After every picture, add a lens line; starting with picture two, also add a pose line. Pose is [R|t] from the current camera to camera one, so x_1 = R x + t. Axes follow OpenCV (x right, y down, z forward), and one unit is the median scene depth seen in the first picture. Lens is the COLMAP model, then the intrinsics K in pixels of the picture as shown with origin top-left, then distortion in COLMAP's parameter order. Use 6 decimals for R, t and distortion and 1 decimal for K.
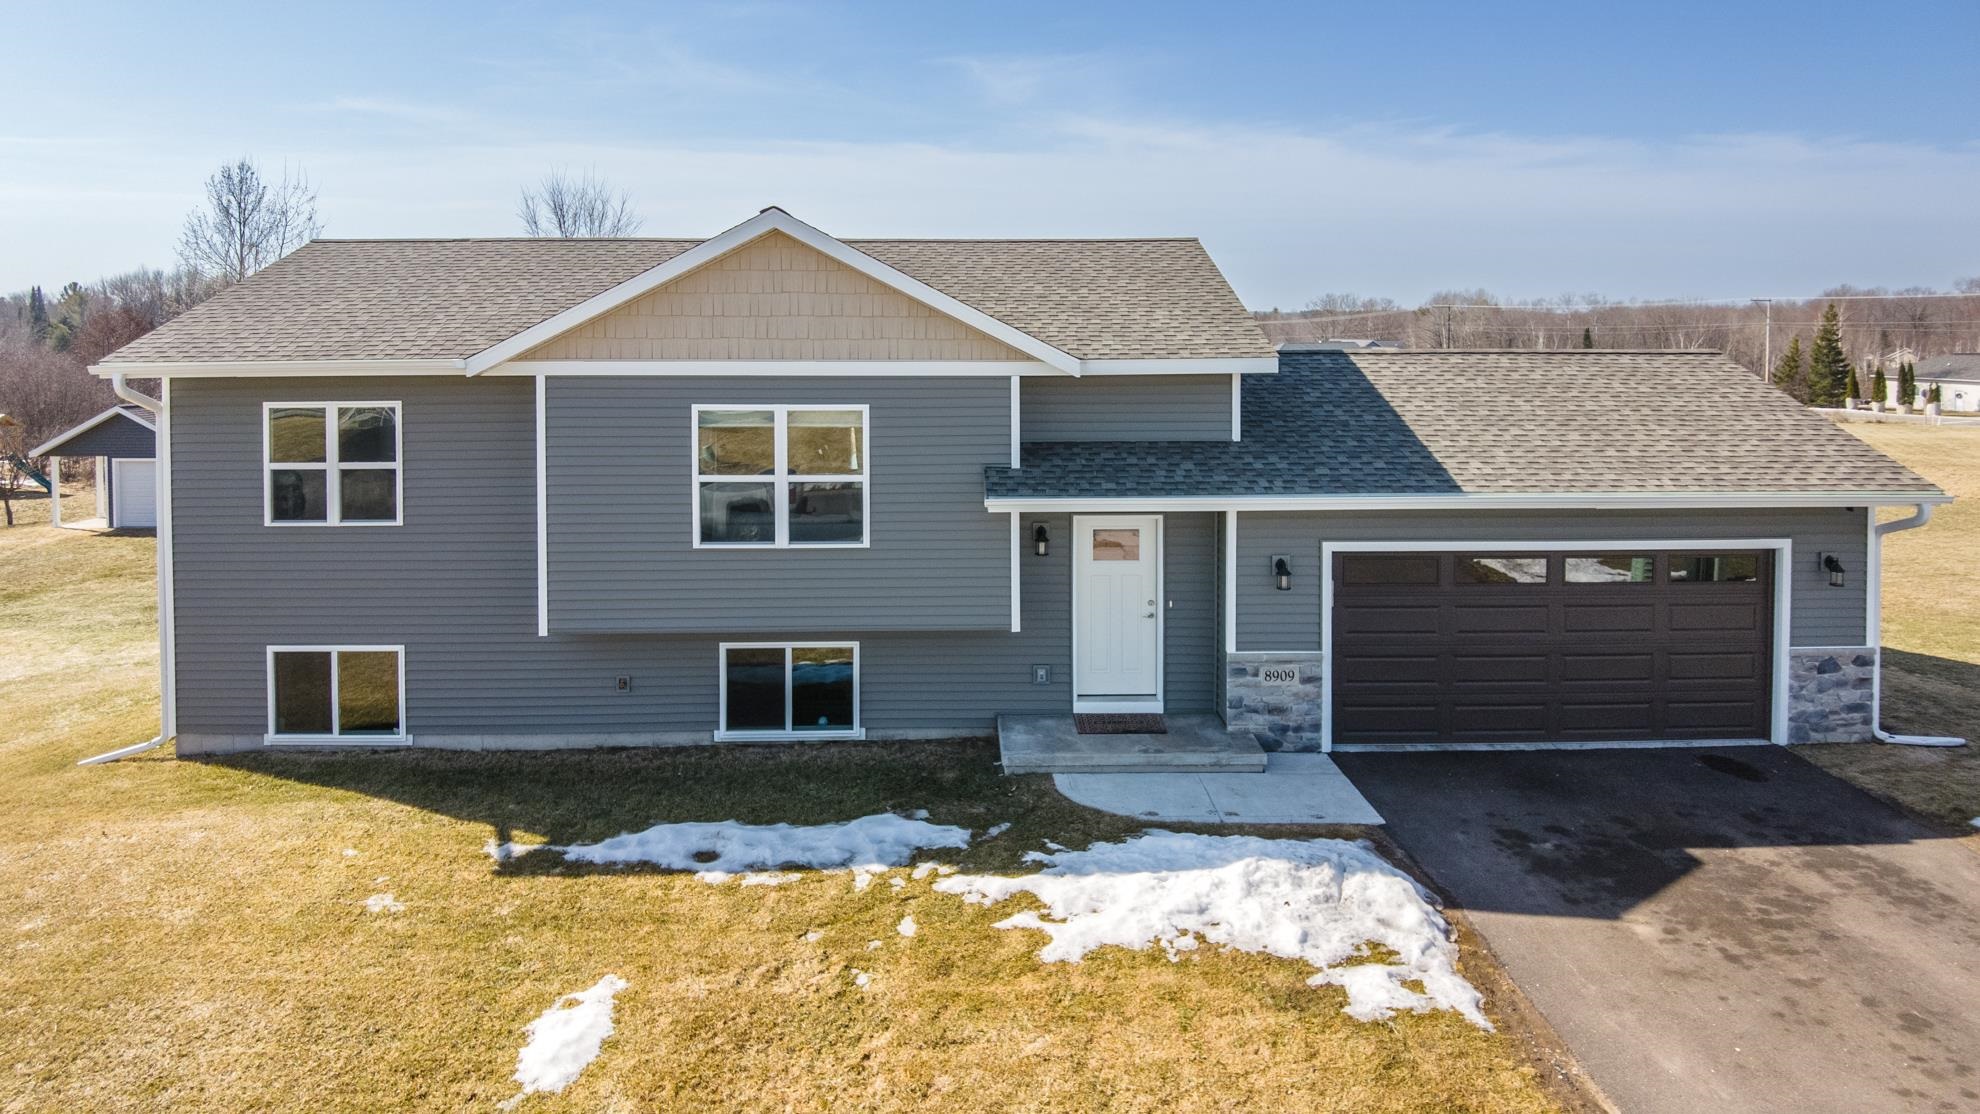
lens RADIAL K [[1188.8, 0, 991.6], [0, 1188.8, 337.0], [0, 0, 1]] dist [0.014817, -0.048594]
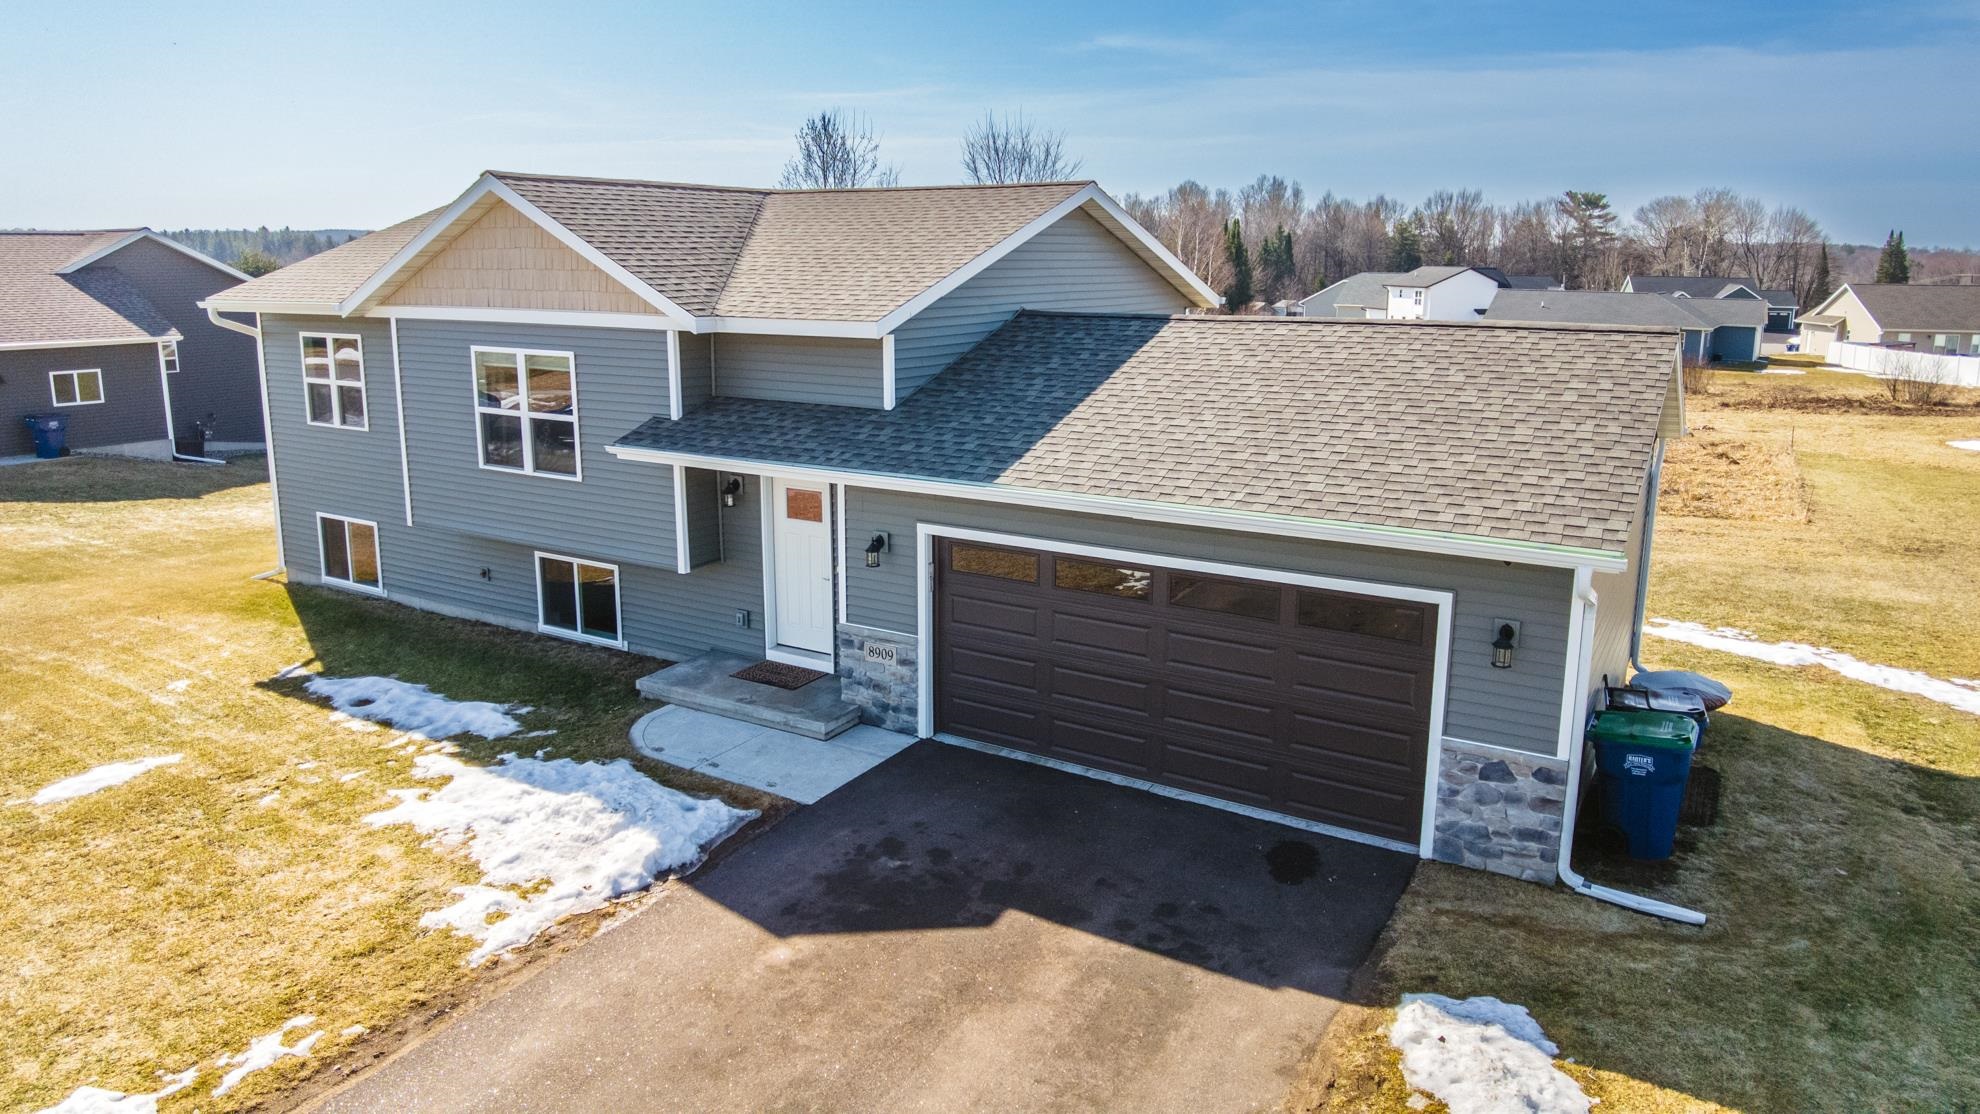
lens RADIAL K [[1230.9, 0, 1039.2], [0, 1230.9, 494.1], [0, 0, 1]] dist [0.037751, -0.093942]
pose [[0.860036, 0.101827, -0.499970, 0.832182], [-0.016023, 0.984790, 0.173006, -0.018335], [0.509983, -0.140781, 0.848586, 0.230984]]
